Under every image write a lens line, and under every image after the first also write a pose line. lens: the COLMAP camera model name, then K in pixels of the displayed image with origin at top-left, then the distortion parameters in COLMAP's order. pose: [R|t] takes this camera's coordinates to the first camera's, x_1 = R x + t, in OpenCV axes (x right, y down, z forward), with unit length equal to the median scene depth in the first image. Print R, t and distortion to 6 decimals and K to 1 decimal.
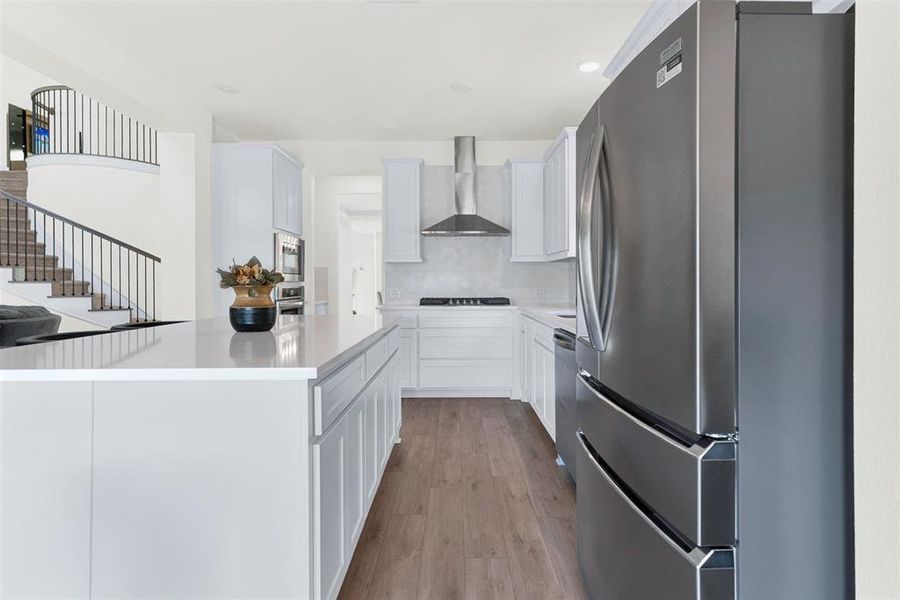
lens RADIAL K [[474.2, 0, 462.3], [0, 474.2, 285.9], [0, 0, 1]] dist [0.002203, 0.002647]
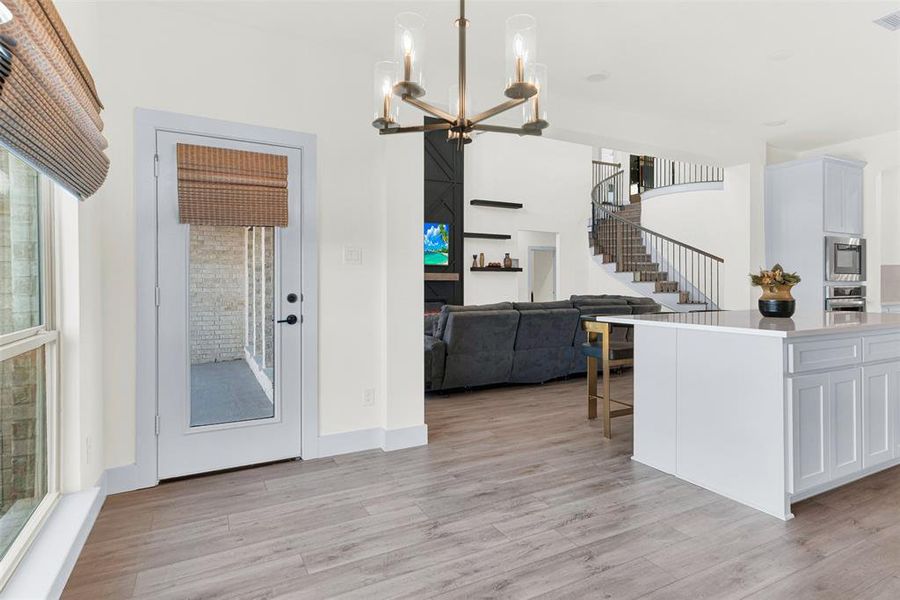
lens RADIAL K [[474.2, 0, 462.3], [0, 474.2, 285.9], [0, 0, 1]] dist [0.002203, 0.002647]
pose [[0.459322, 0.005008, -0.888256, 0.139226], [-0.003293, 0.999987, 0.003935, 0.000118], [0.888264, 0.001118, 0.459332, -0.172834]]
